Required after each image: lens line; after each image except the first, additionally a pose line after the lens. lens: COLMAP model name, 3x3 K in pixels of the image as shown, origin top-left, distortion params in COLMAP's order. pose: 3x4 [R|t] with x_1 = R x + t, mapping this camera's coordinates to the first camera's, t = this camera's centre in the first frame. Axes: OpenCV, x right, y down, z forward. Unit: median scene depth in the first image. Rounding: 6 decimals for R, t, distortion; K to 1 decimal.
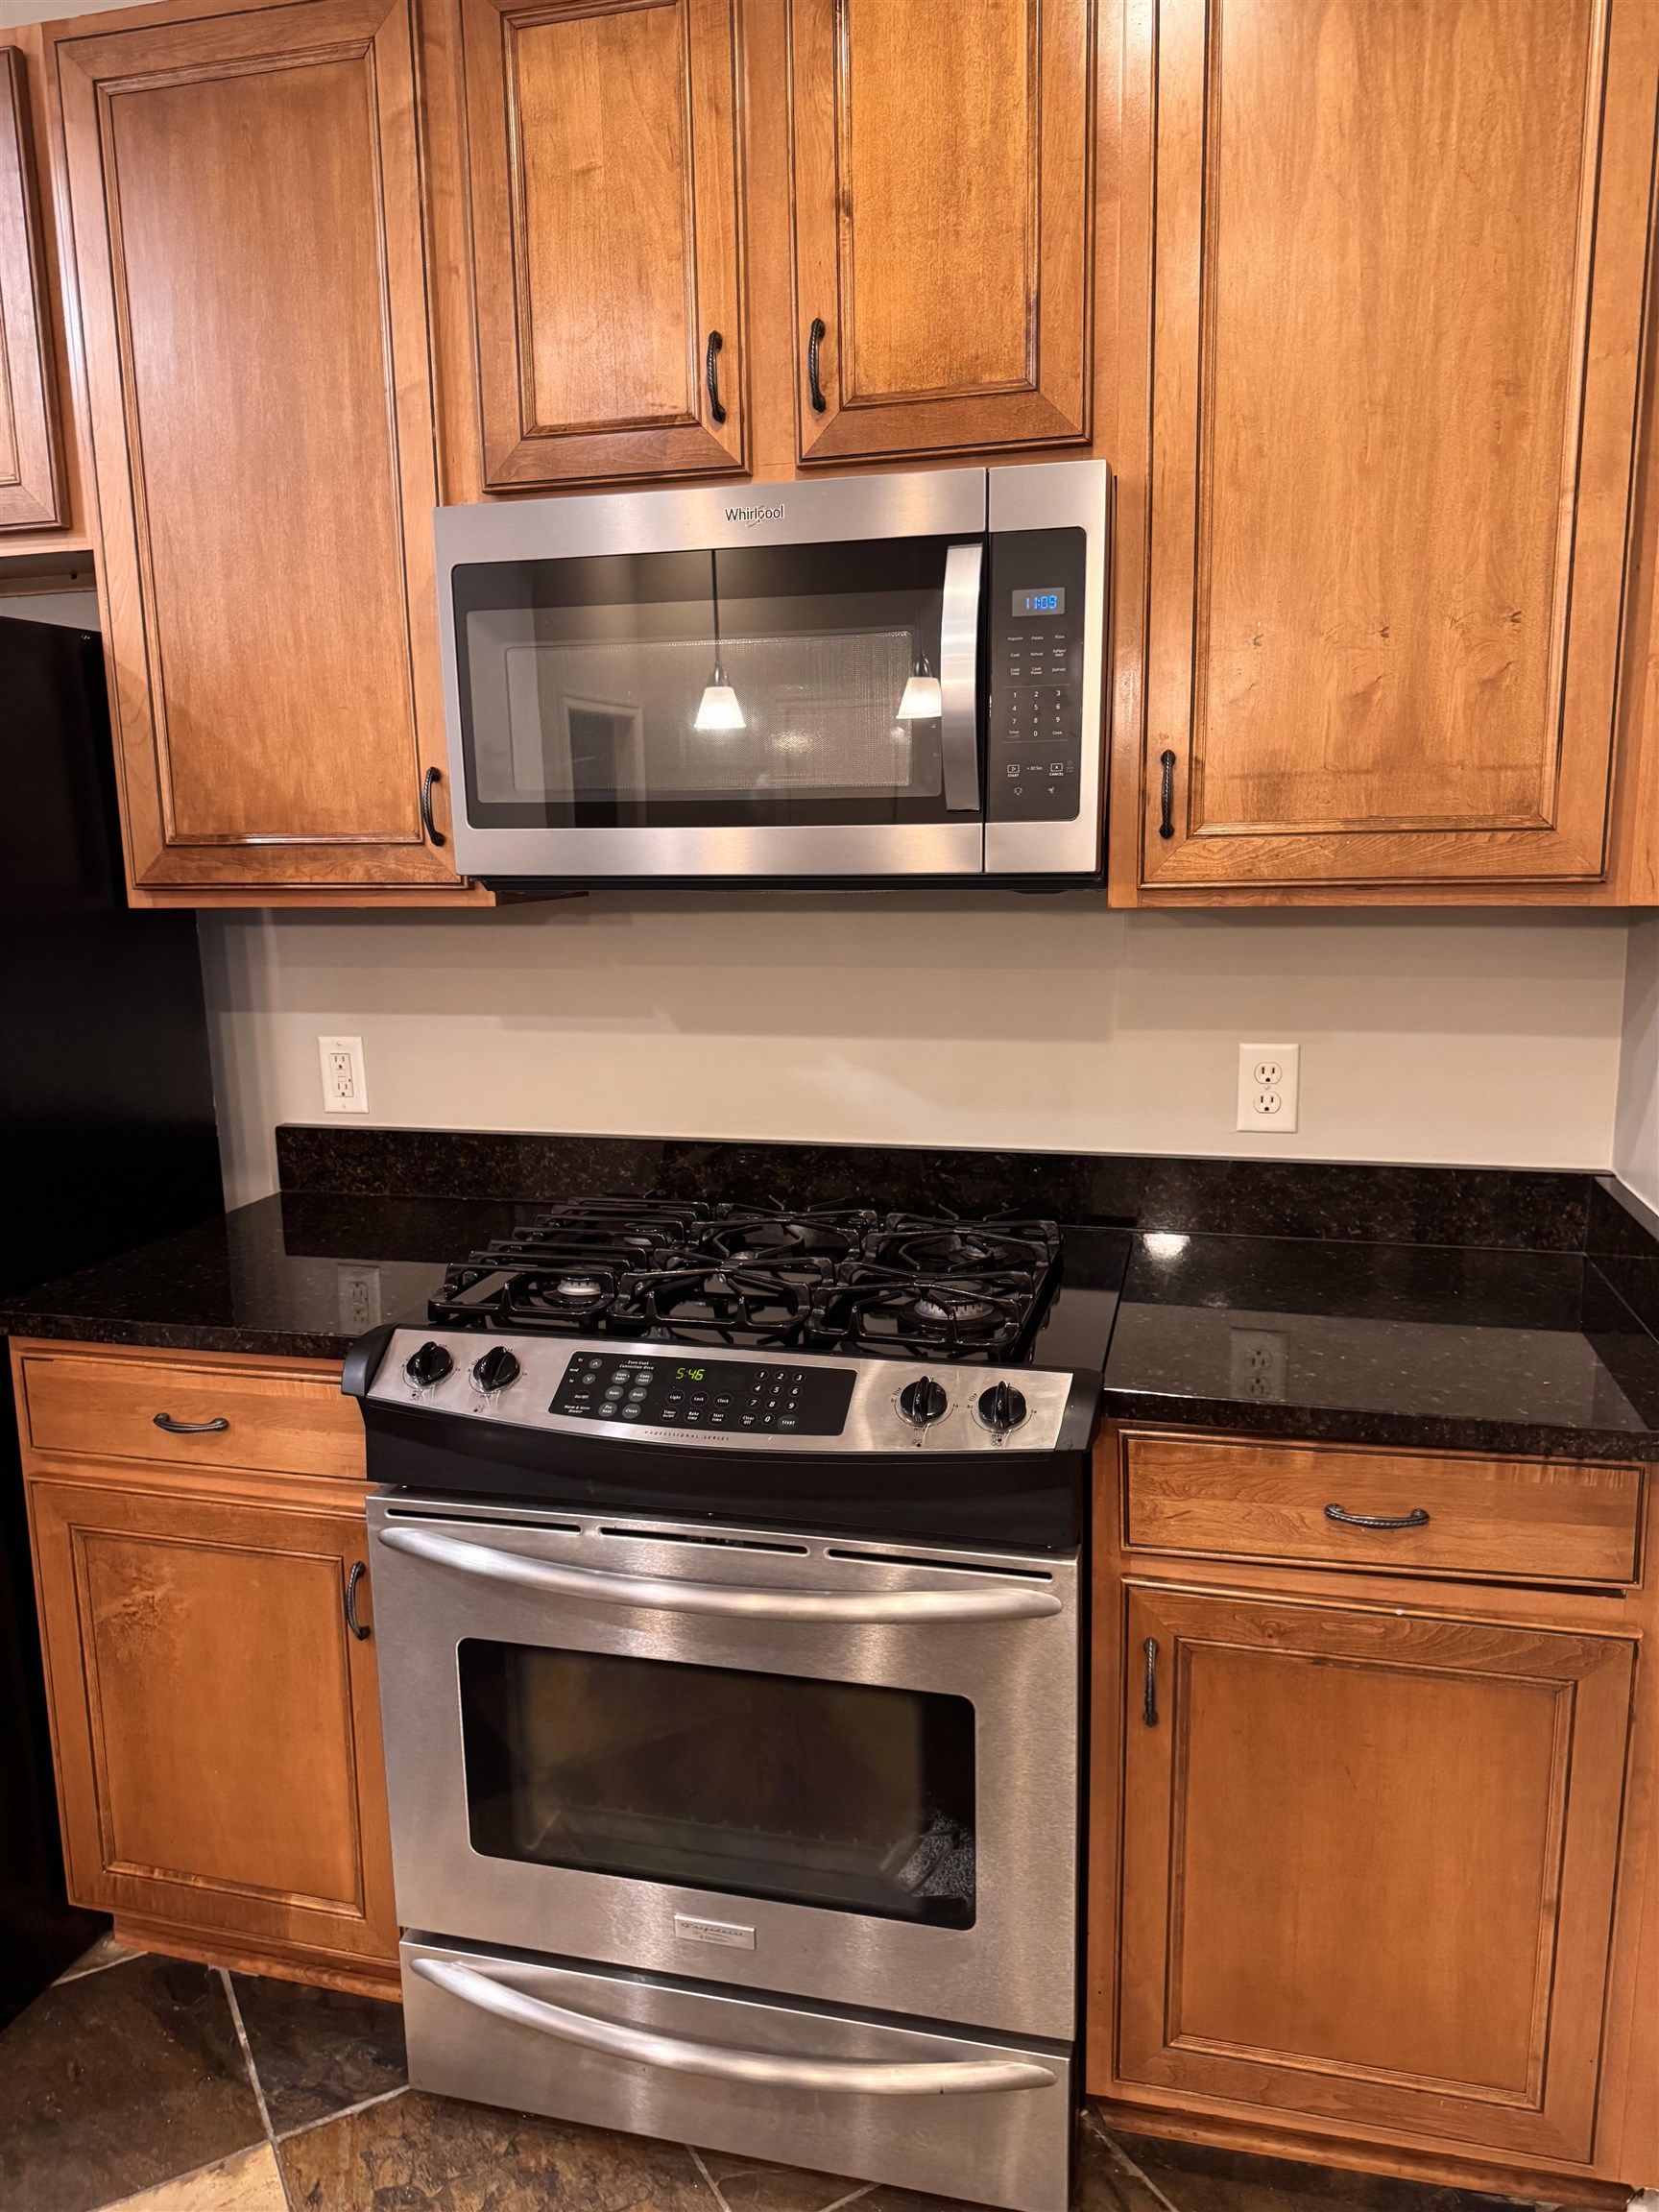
lens RADIAL K [[1541.2, 0, 828.3], [0, 1541.2, 1108.7], [0, 0, 1]] dist [0.044090, -0.037900]
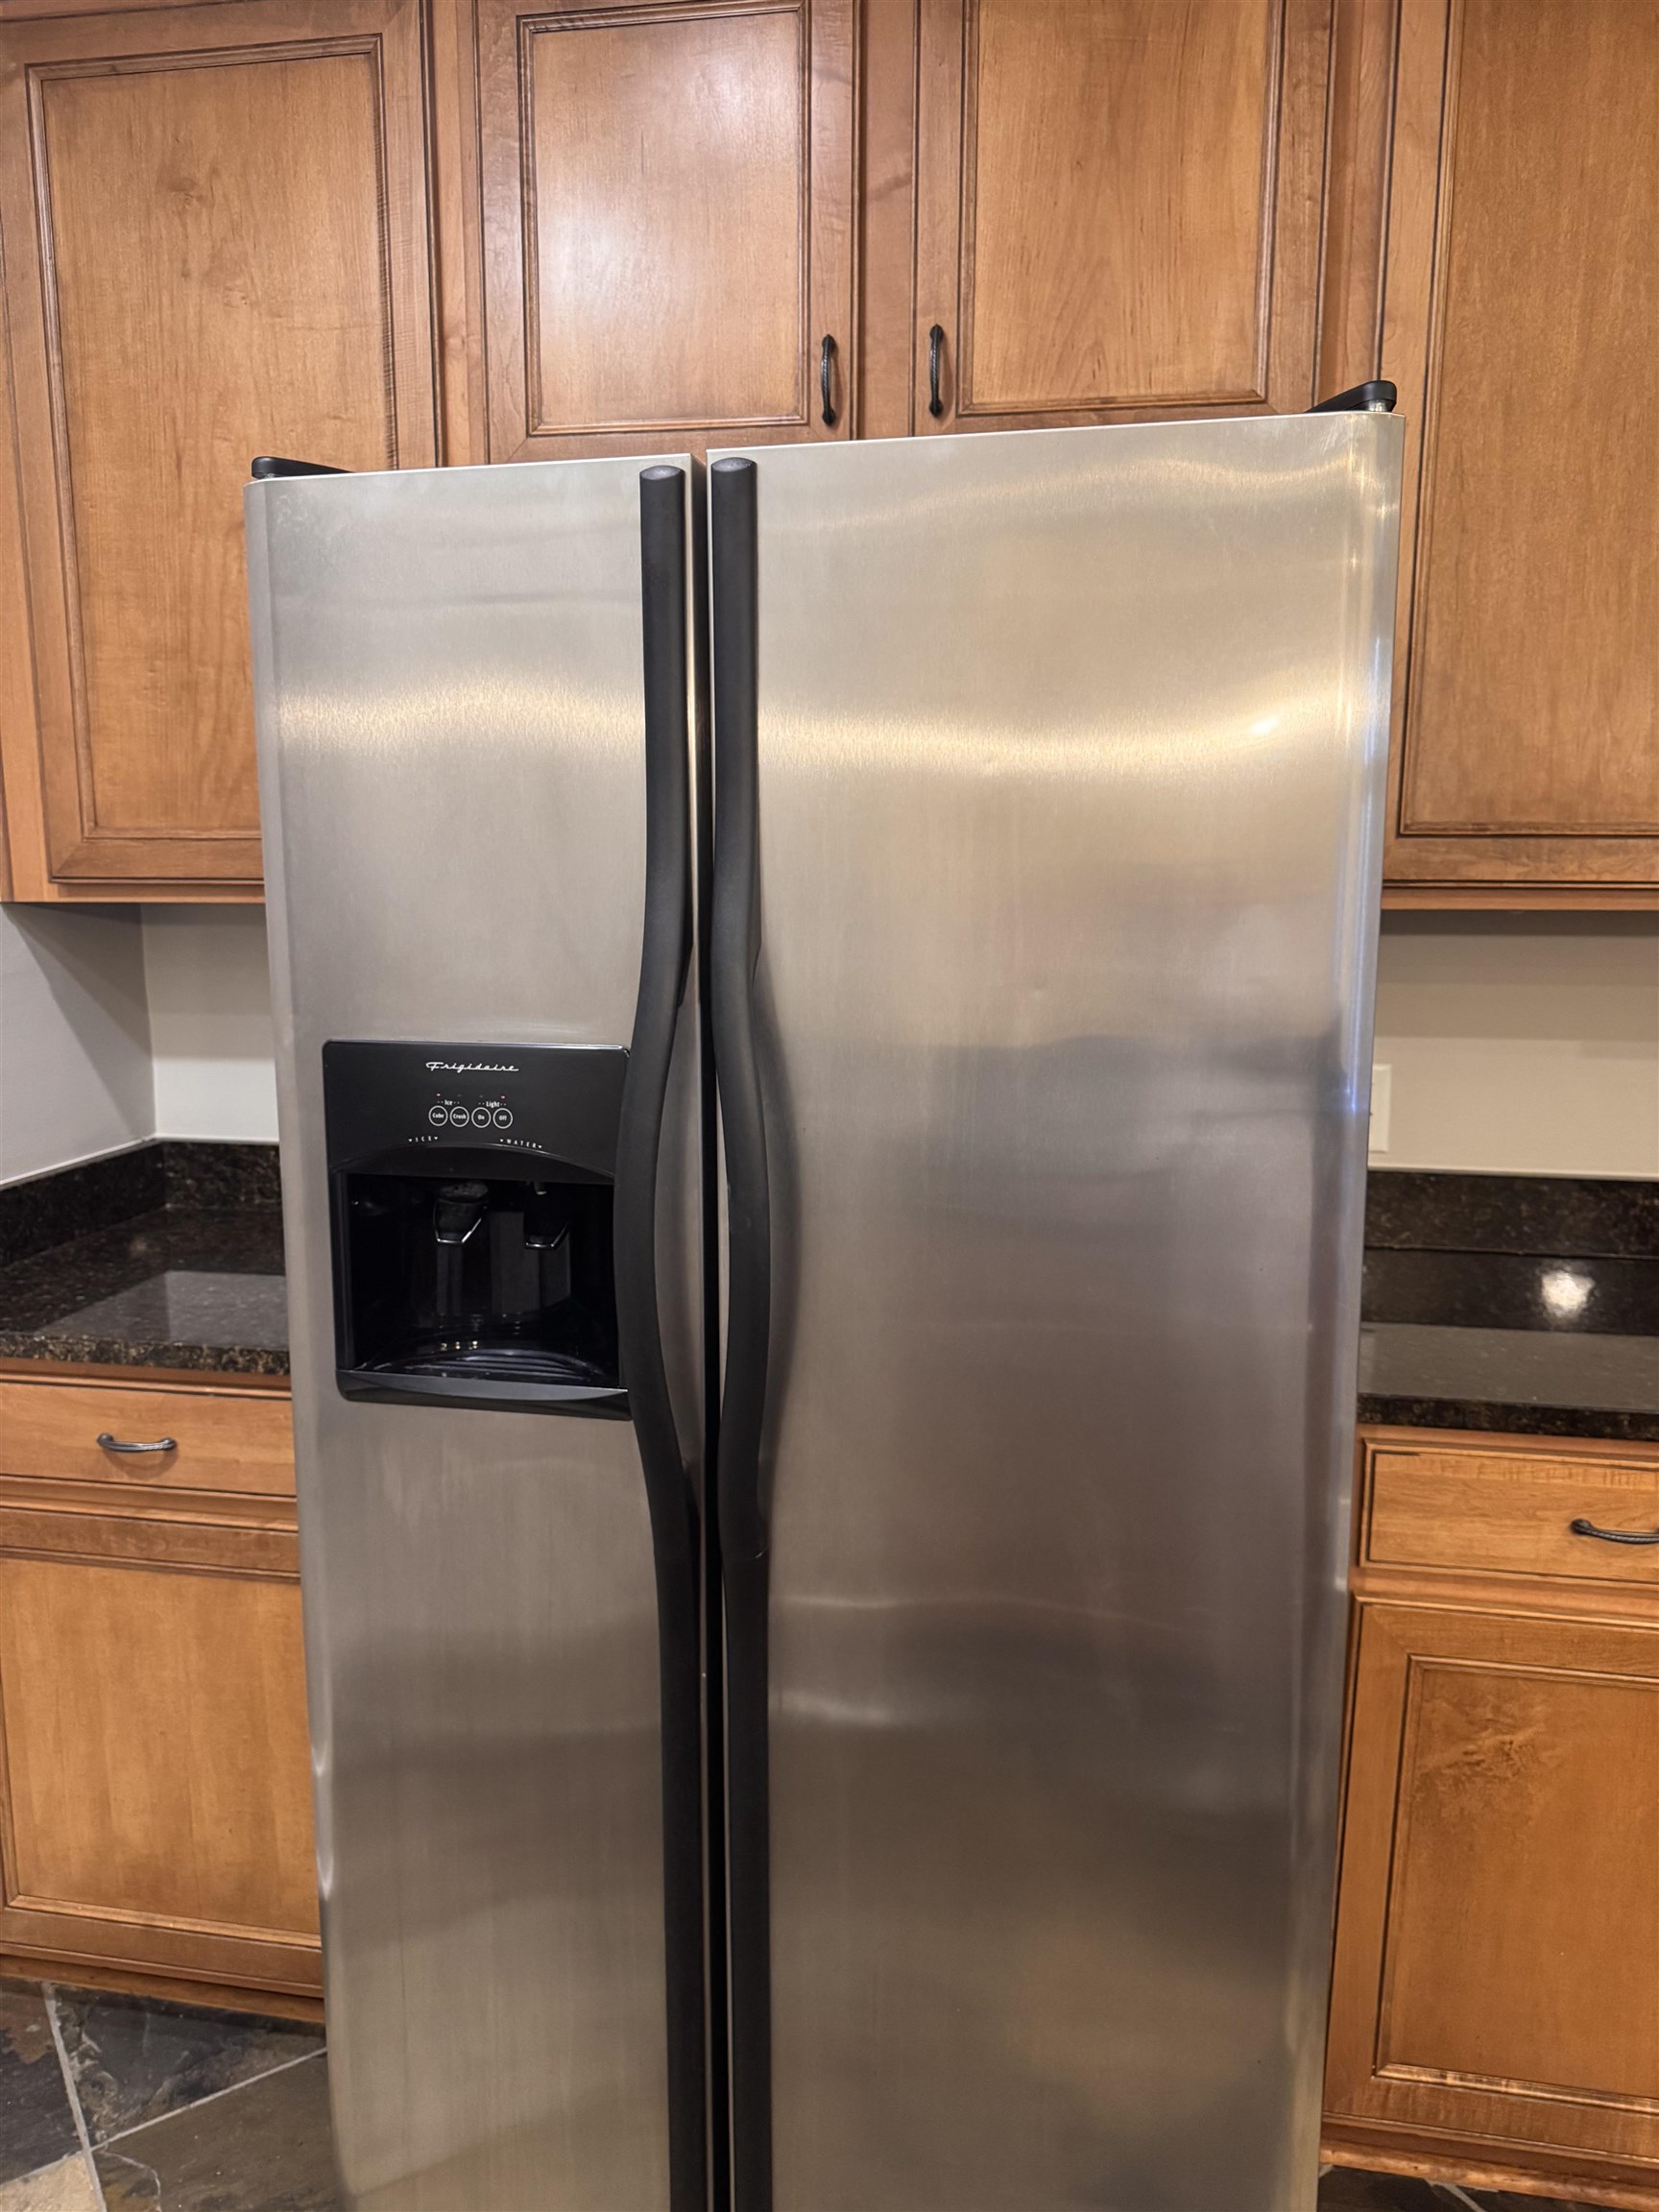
lens RADIAL K [[1552.5, 0, 835.6], [0, 1552.5, 1103.5], [0, 0, 1]] dist [0.002009, 0.008043]
pose [[0.994834, 0.008118, 0.101194, -0.847231], [-0.005458, 0.999633, -0.026535, 0.000418], [-0.101372, 0.025846, 0.994513, 0.204414]]
